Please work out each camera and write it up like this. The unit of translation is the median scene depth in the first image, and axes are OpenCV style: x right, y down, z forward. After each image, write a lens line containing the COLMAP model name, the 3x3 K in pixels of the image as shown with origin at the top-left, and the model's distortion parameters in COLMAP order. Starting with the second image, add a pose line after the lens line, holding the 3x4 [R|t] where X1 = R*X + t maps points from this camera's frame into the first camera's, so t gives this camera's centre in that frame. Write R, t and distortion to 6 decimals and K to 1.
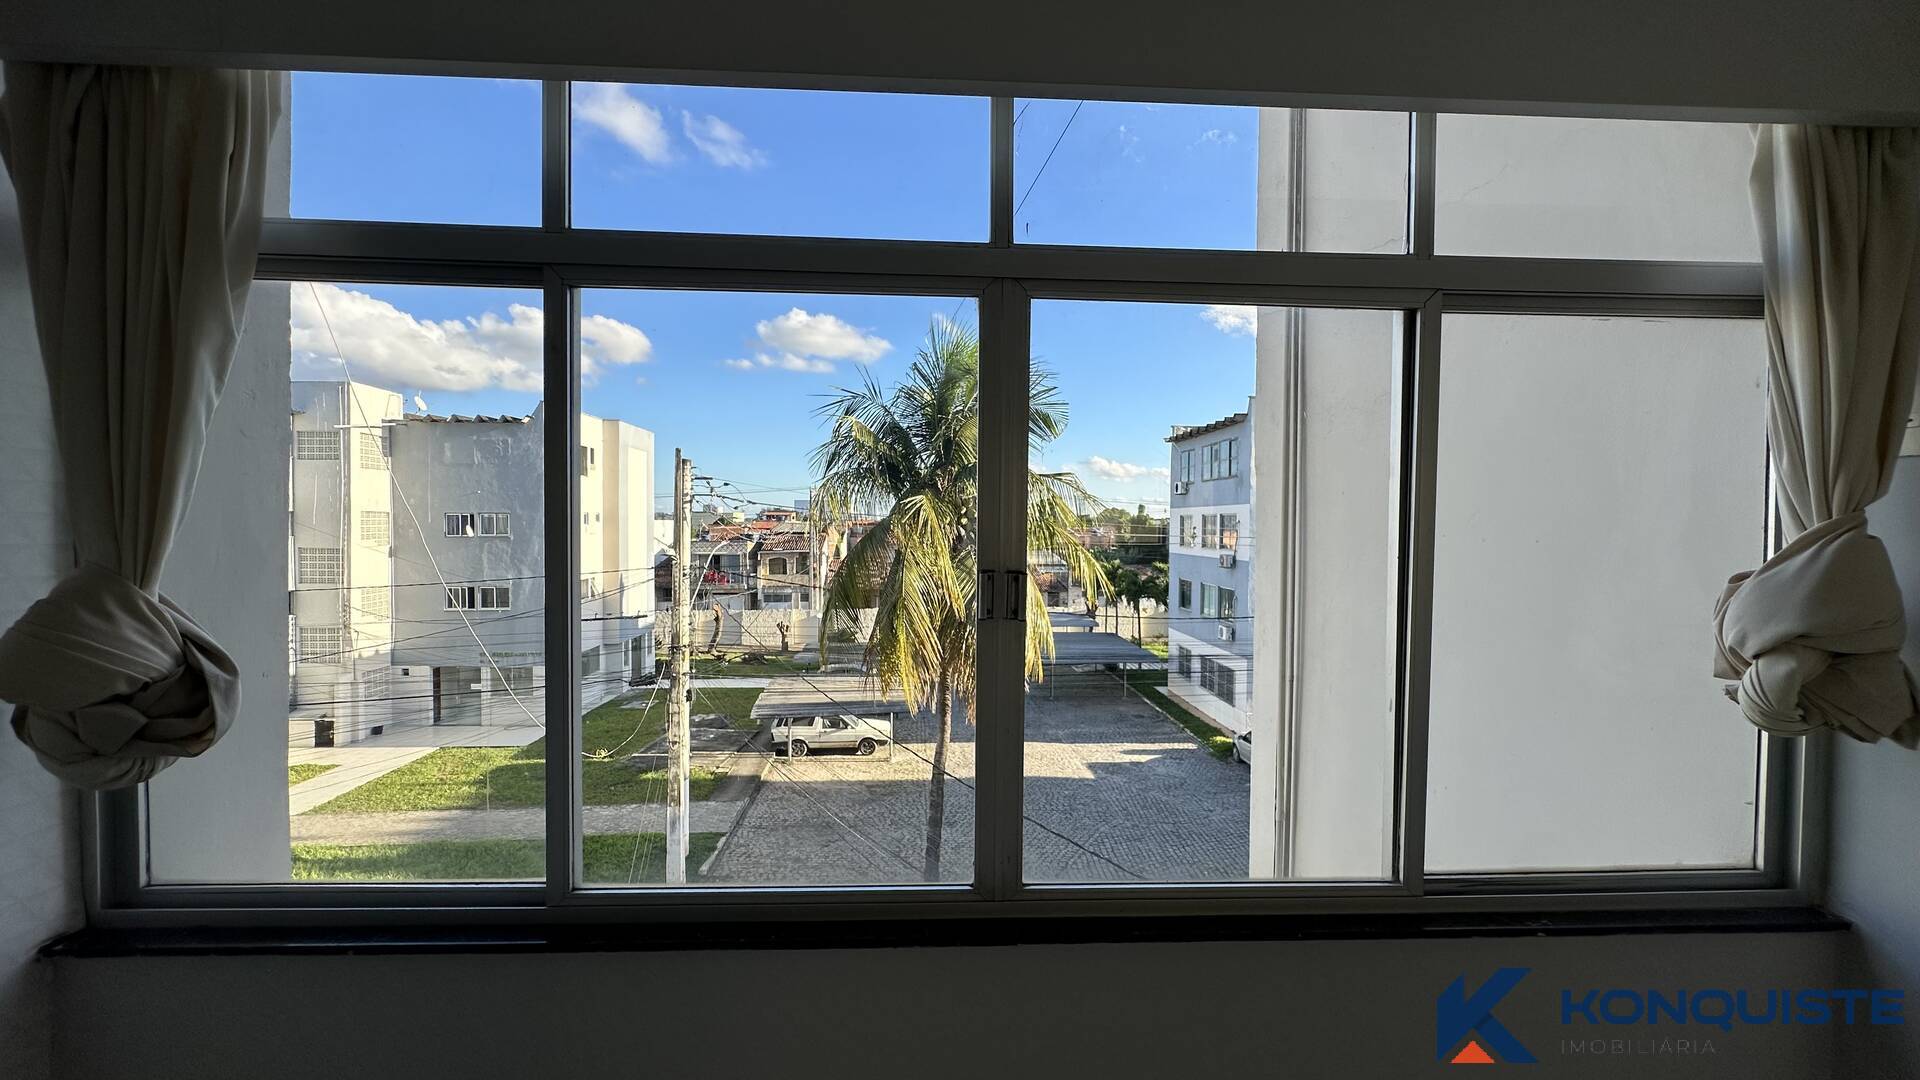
lens RADIAL K [[775.1, 0, 960.0], [0, 775.1, 540.0], [0, 0, 1]] dist [0.000481, -0.000107]
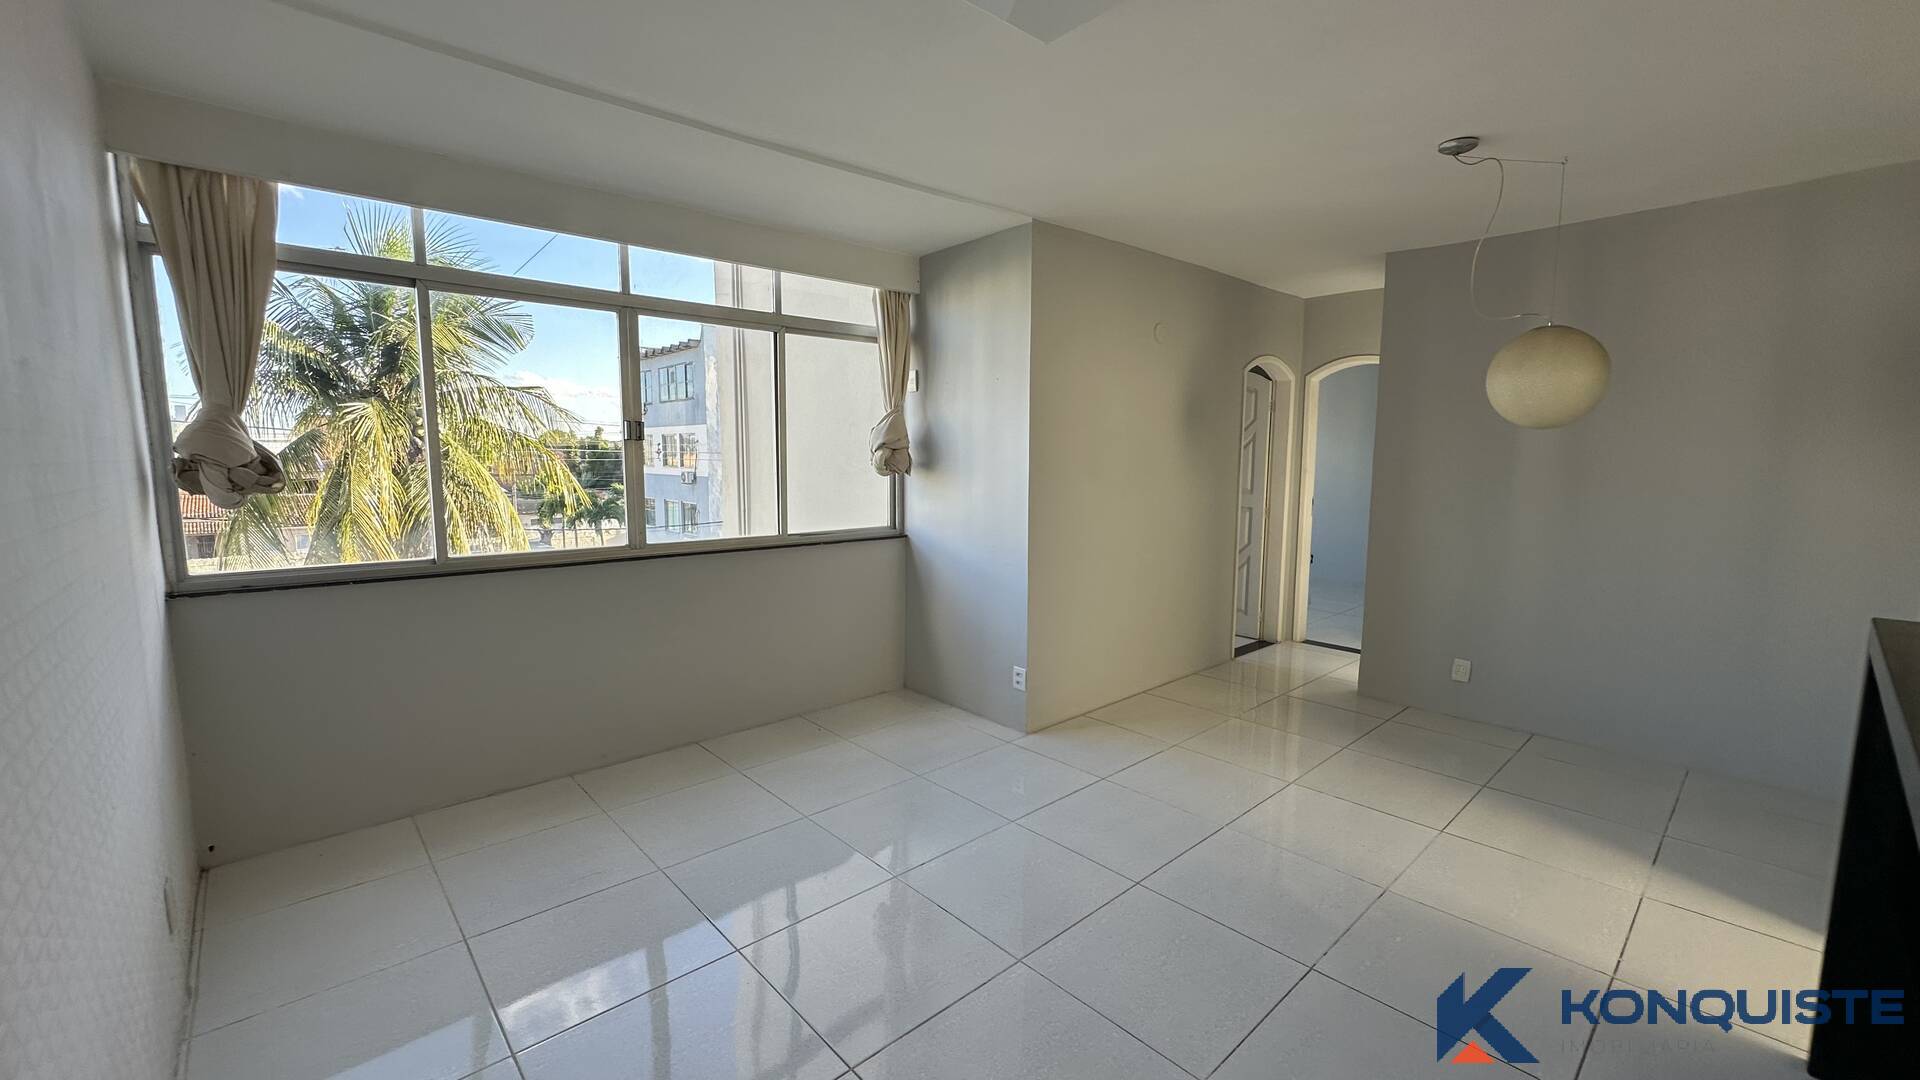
lens RADIAL K [[775.1, 0, 960.0], [0, 775.1, 540.0], [0, 0, 1]] dist [0.000481, -0.000107]
pose [[0.781585, -0.076971, 0.619032, -0.676263], [0.016563, 0.994569, 0.102753, 0.173695], [-0.623579, -0.070058, 0.778615, -1.614925]]
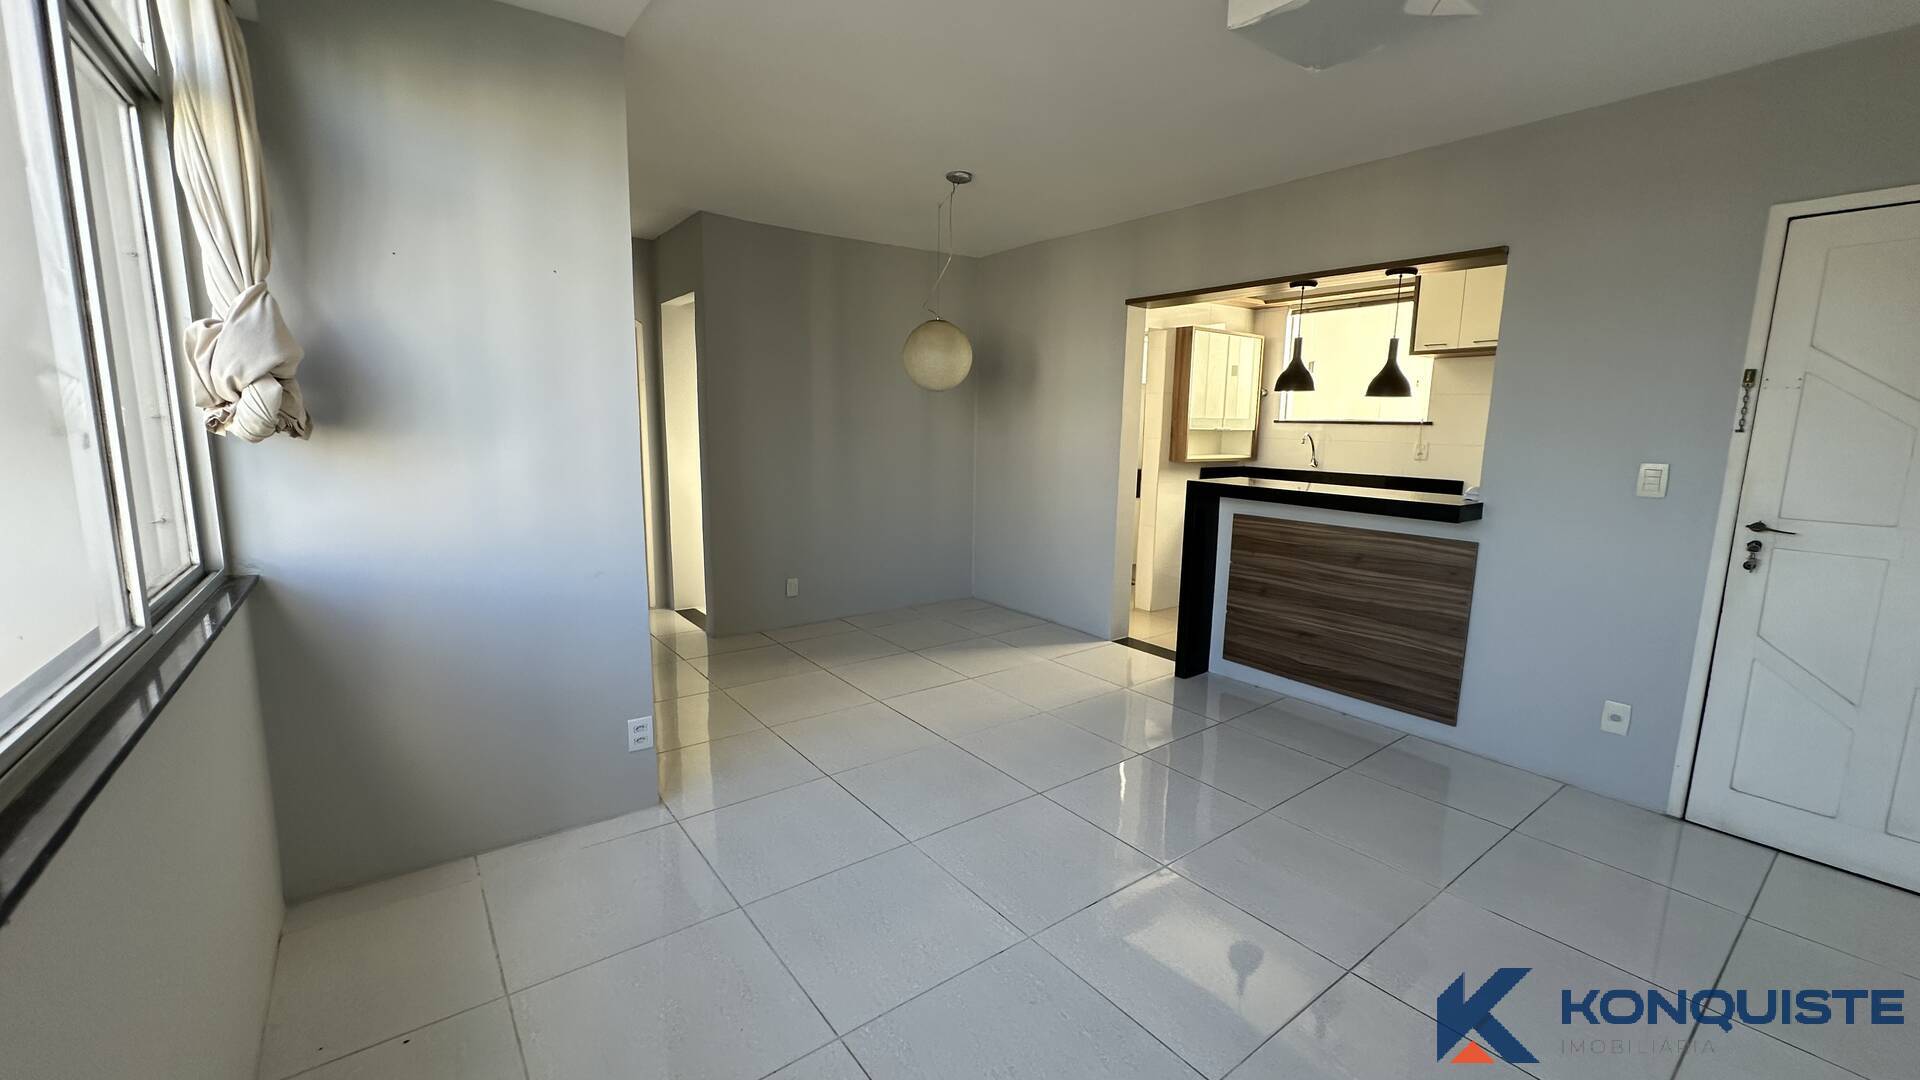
lens RADIAL K [[775.1, 0, 960.0], [0, 775.1, 540.0], [0, 0, 1]] dist [0.000481, -0.000107]
pose [[-0.557505, -0.145662, 0.817295, -0.733512], [-0.003161, 0.984852, 0.173368, 0.162466], [-0.830168, 0.094070, -0.549520, 0.656552]]
